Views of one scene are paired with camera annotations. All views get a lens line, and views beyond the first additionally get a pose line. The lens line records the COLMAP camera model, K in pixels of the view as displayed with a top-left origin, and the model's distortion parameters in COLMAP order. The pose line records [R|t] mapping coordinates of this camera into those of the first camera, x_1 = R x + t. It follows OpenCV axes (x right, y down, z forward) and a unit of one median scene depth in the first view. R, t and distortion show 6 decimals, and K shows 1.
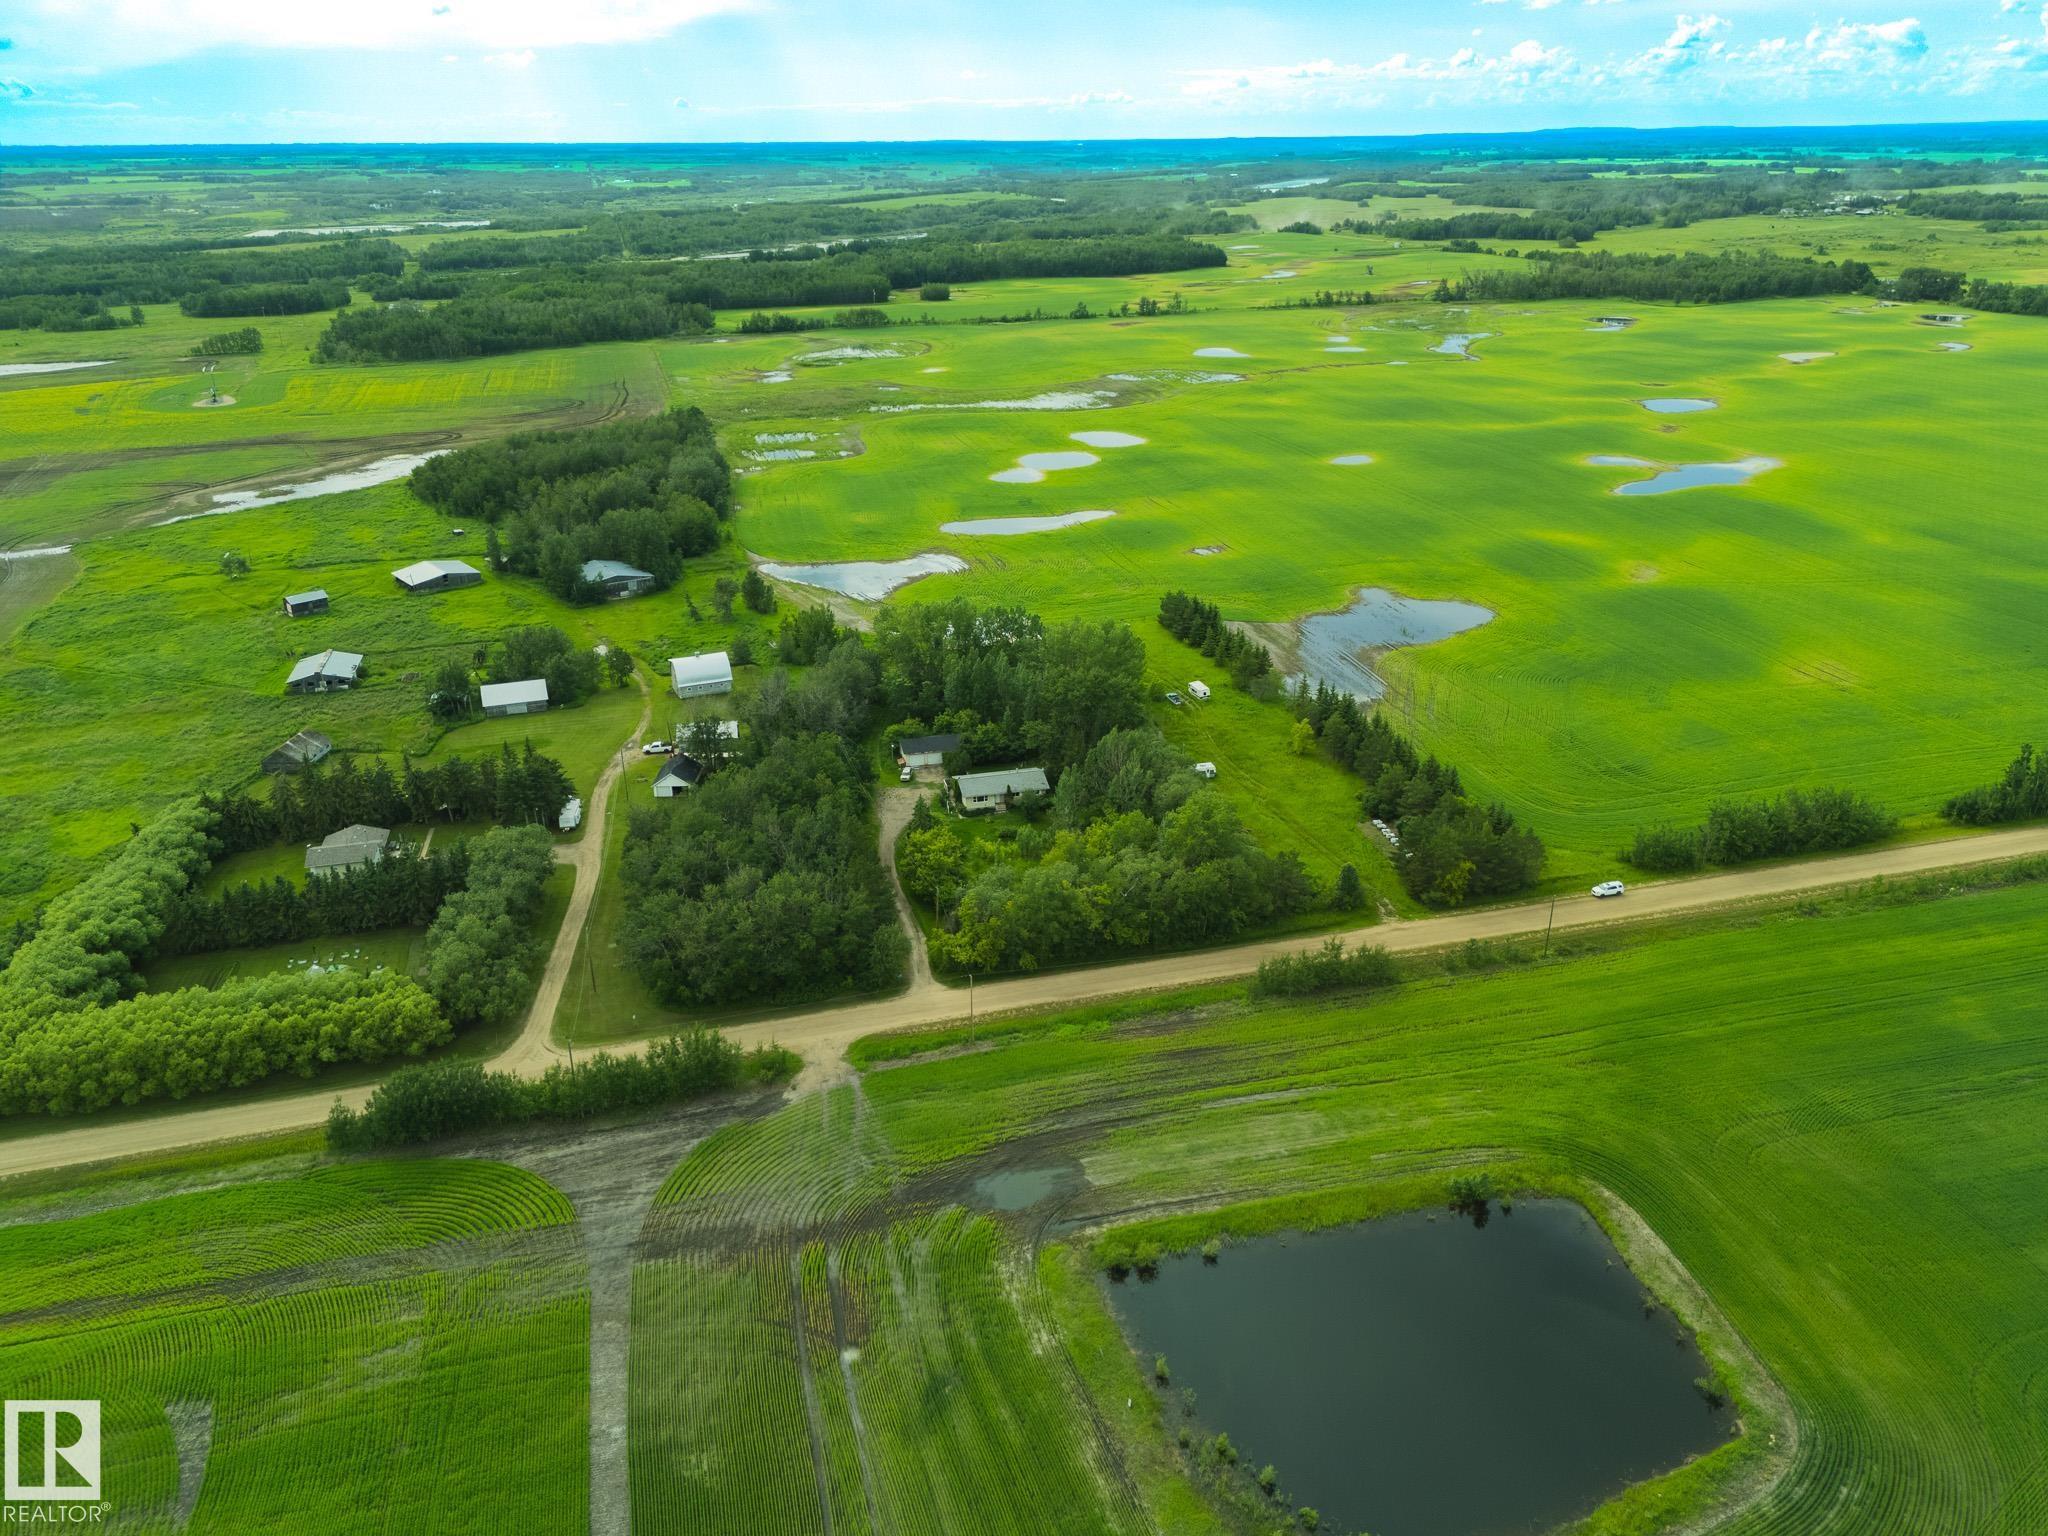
lens RADIAL K [[1507.7, 0, 1024.0], [0, 1507.7, 768.0], [0, 0, 1]] dist [0.073117, -0.069133]
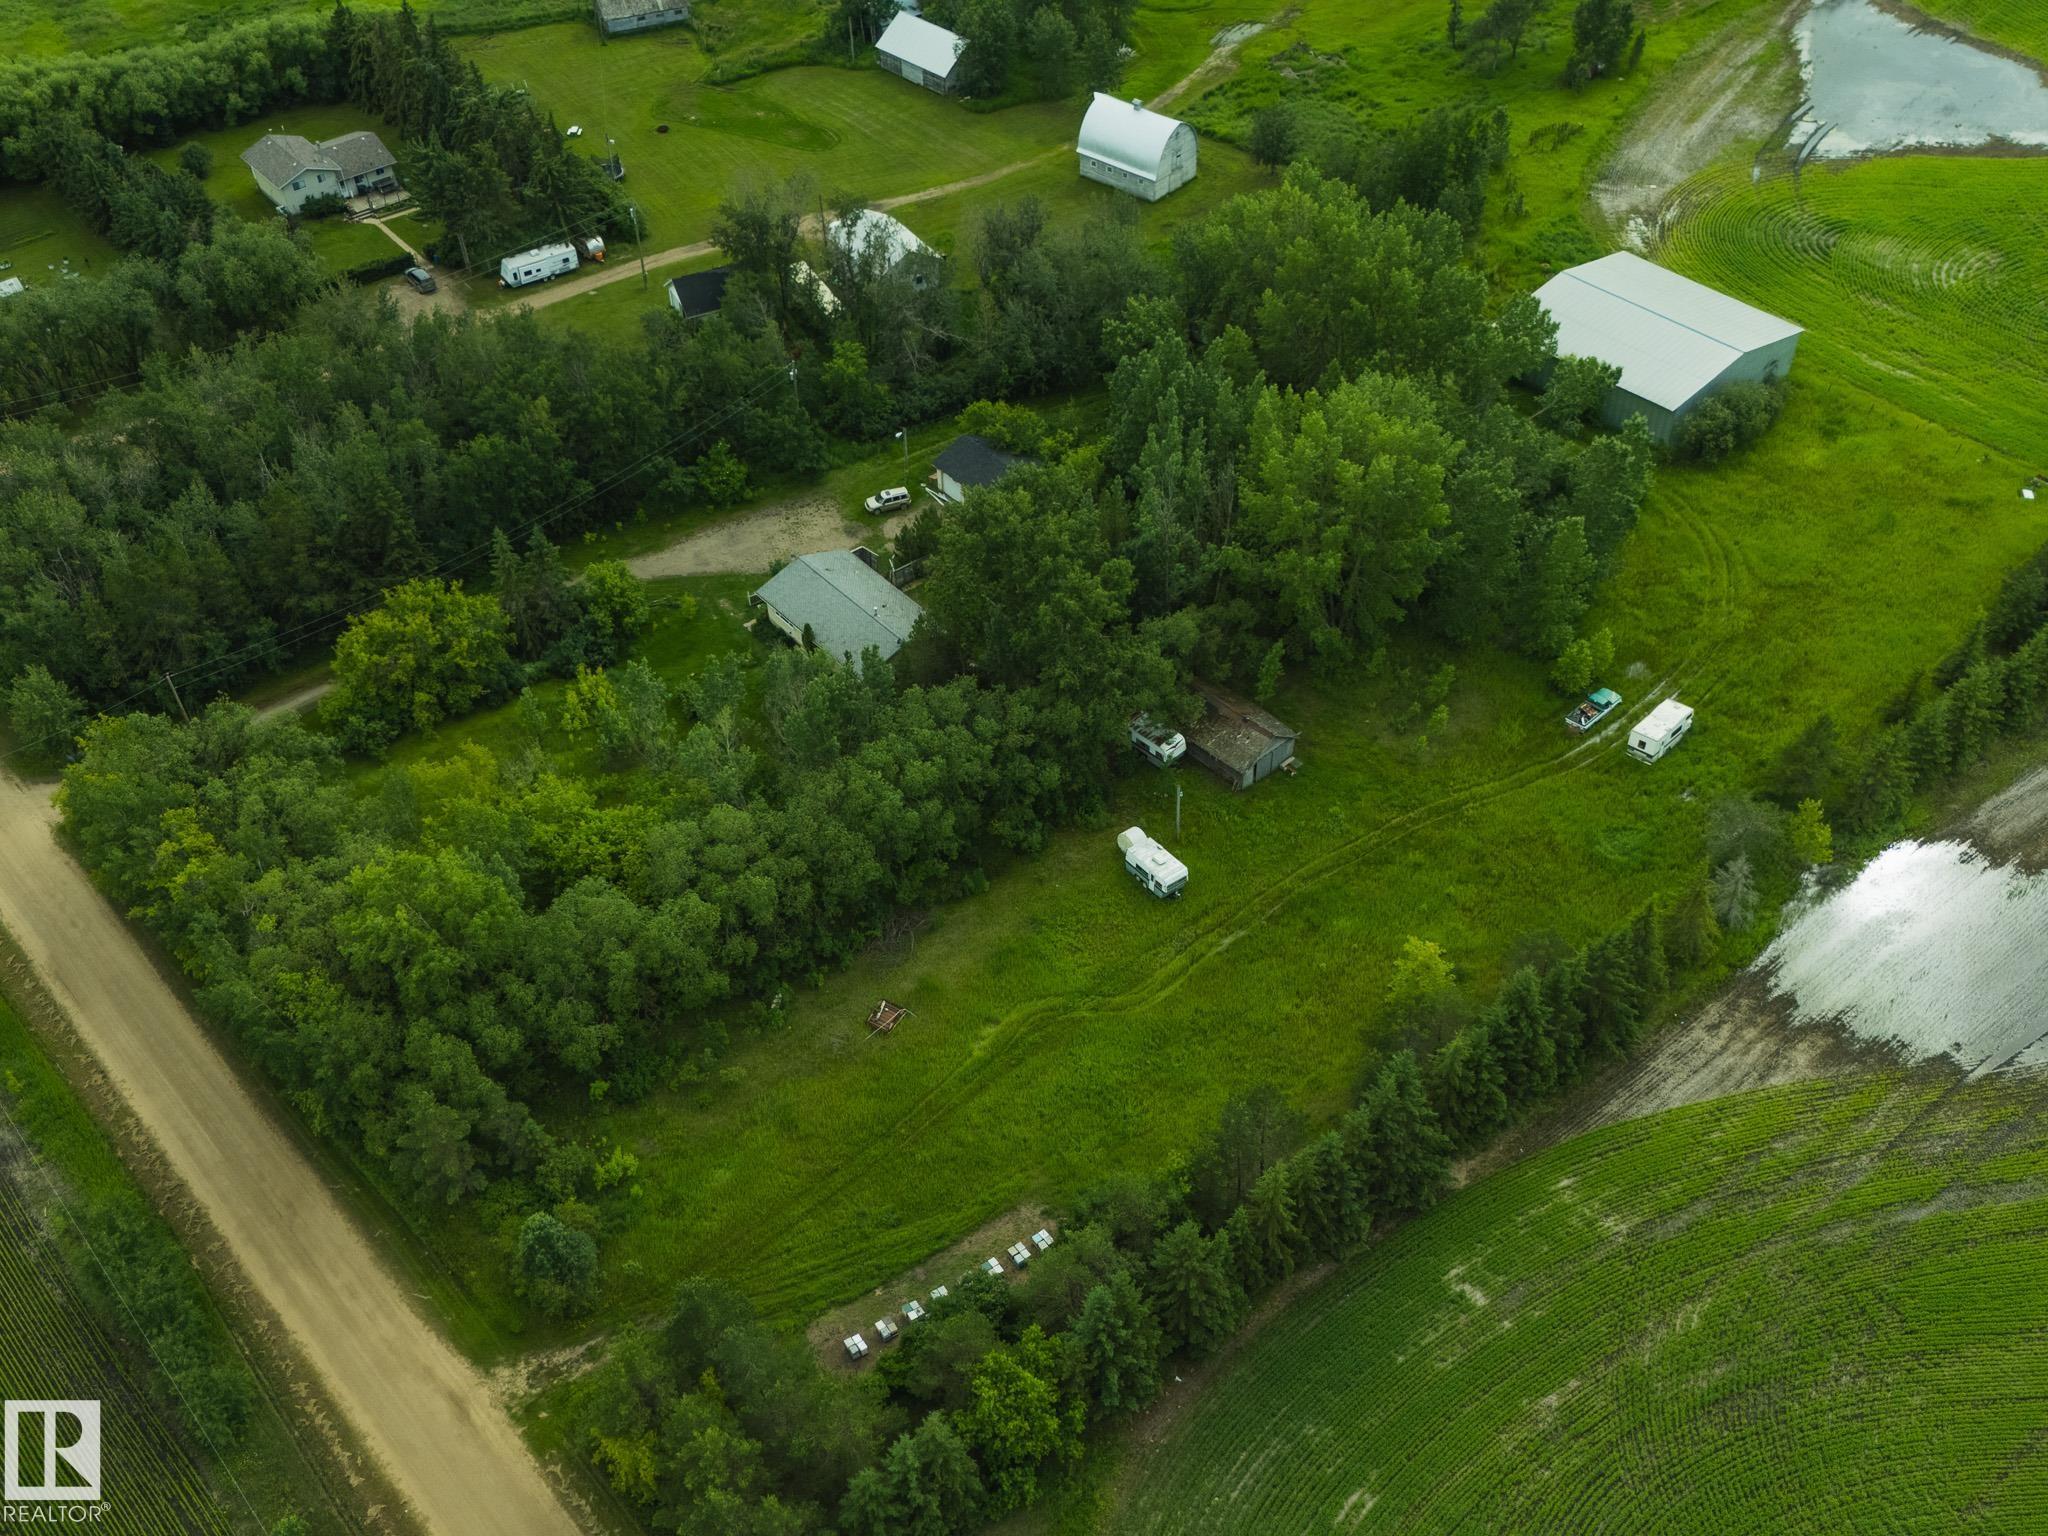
lens RADIAL K [[1949.9, 0, 1026.5], [0, 1949.9, 983.4], [0, 0, 1]] dist [0.055563, -0.041481]
pose [[0.427910, 0.675728, -0.600237, 0.451871], [-0.333174, 0.735273, 0.590228, -0.283385], [0.840172, -0.052581, 0.539766, 0.681304]]
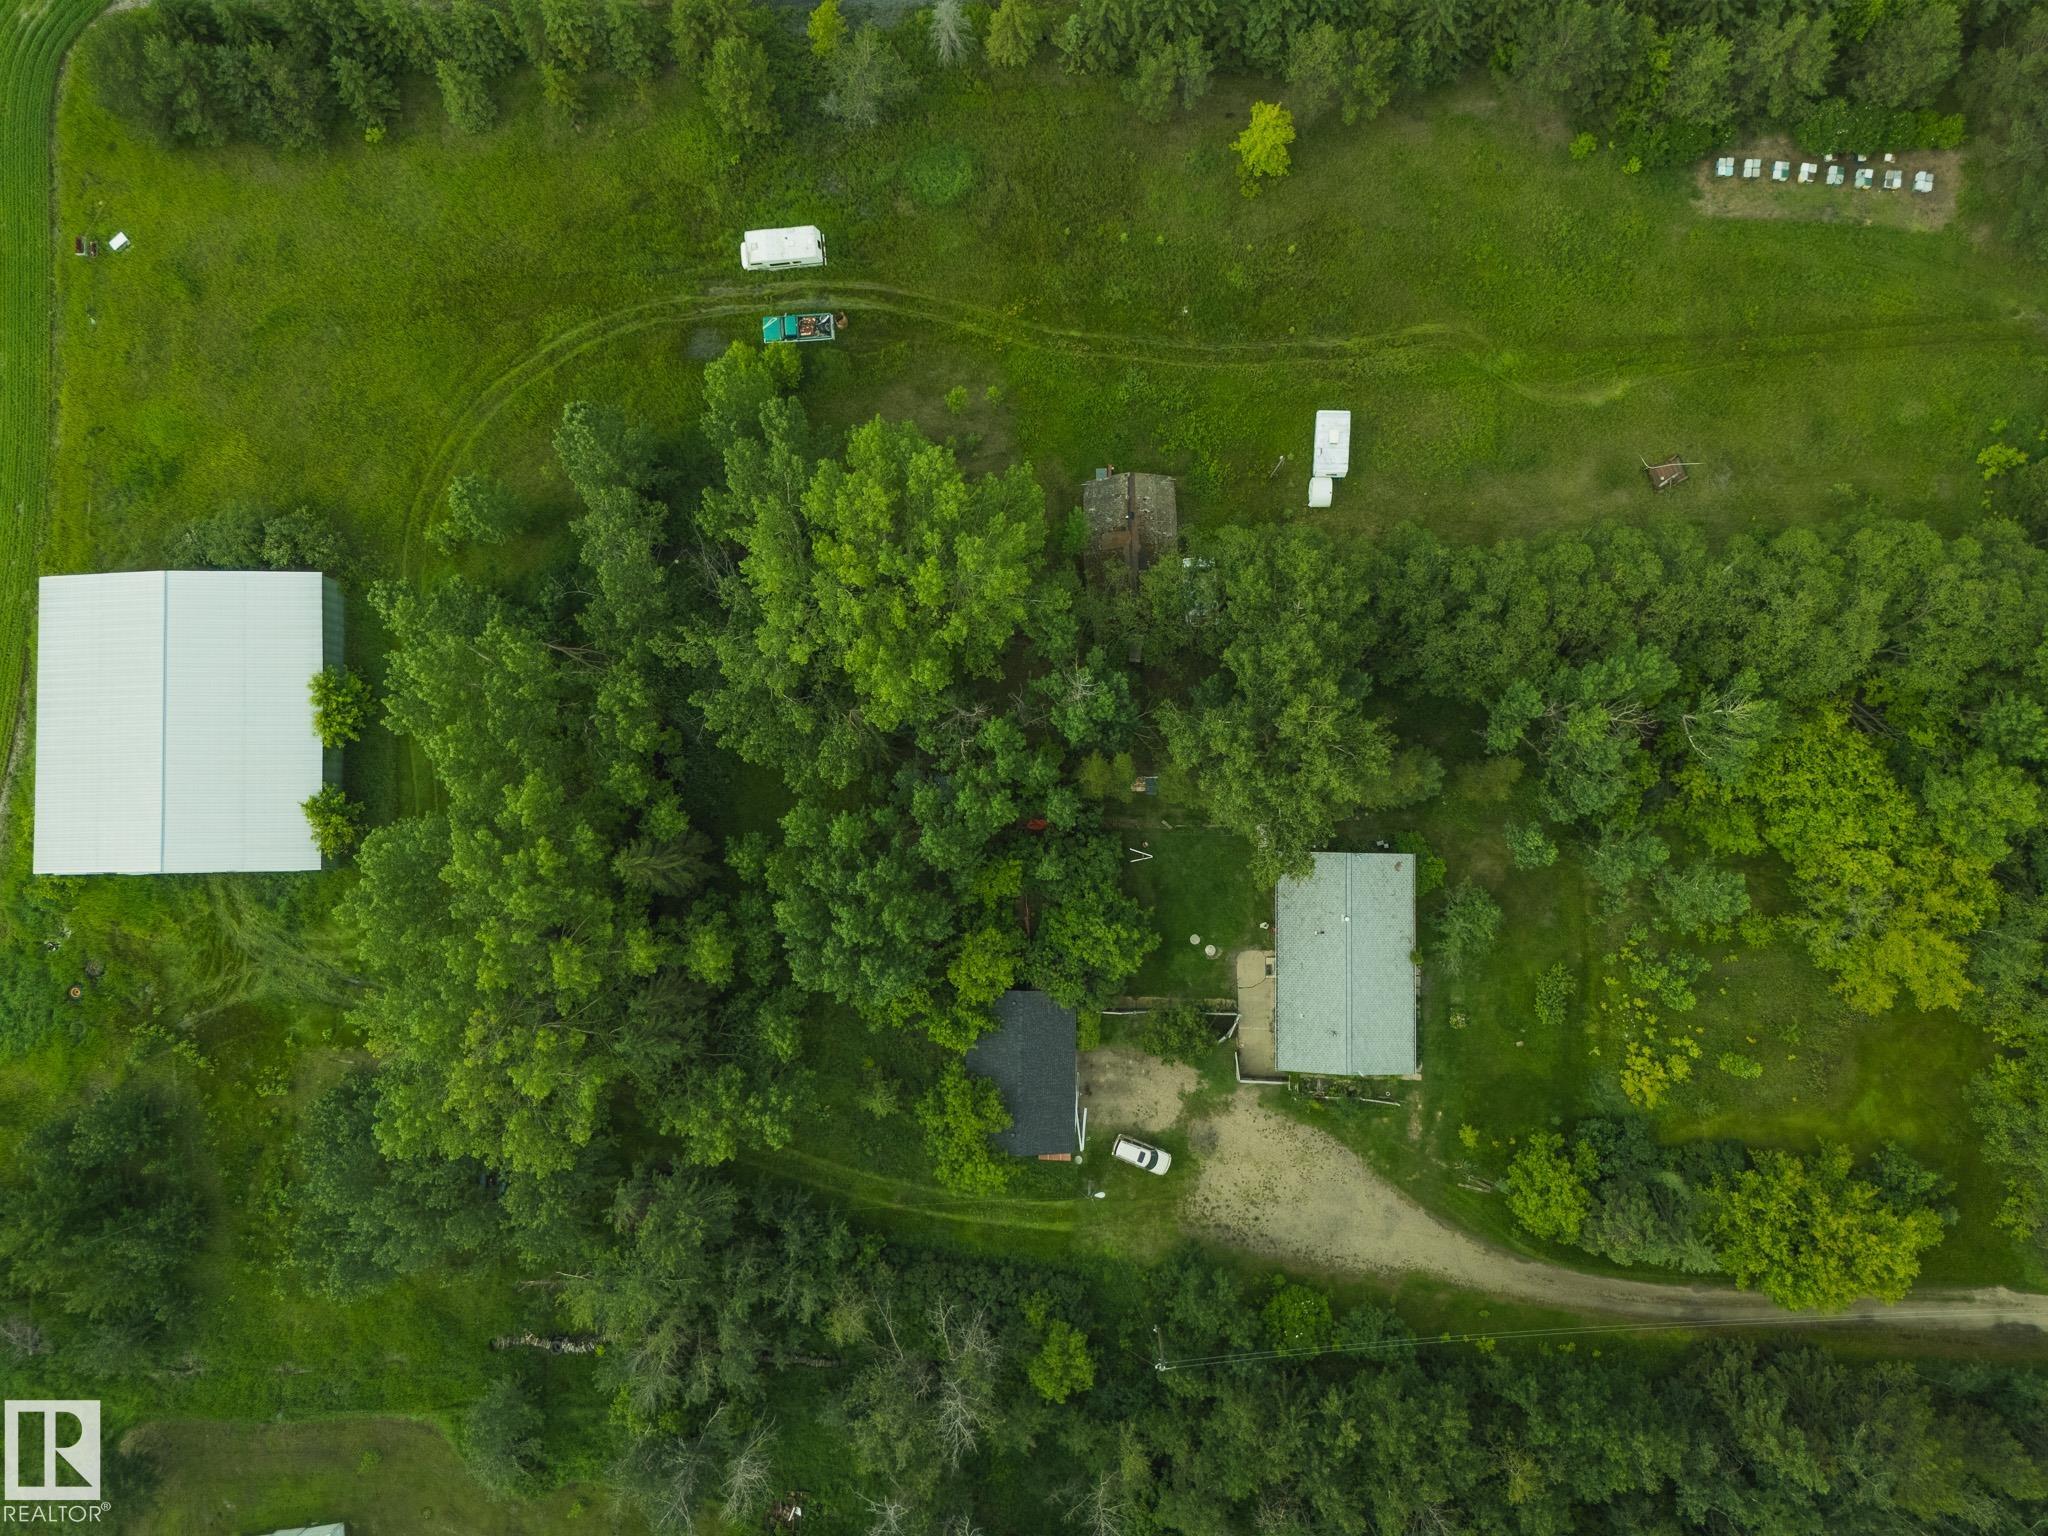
lens RADIAL K [[1507.7, 0, 1024.0], [0, 1507.7, 768.0], [0, 0, 1]] dist [0.073117, -0.069133]
pose [[0.259533, -0.963630, 0.063712, -0.014430], [0.399621, 0.167220, 0.901299, -0.388299], [-0.879173, -0.208456, 0.428486, 0.886458]]
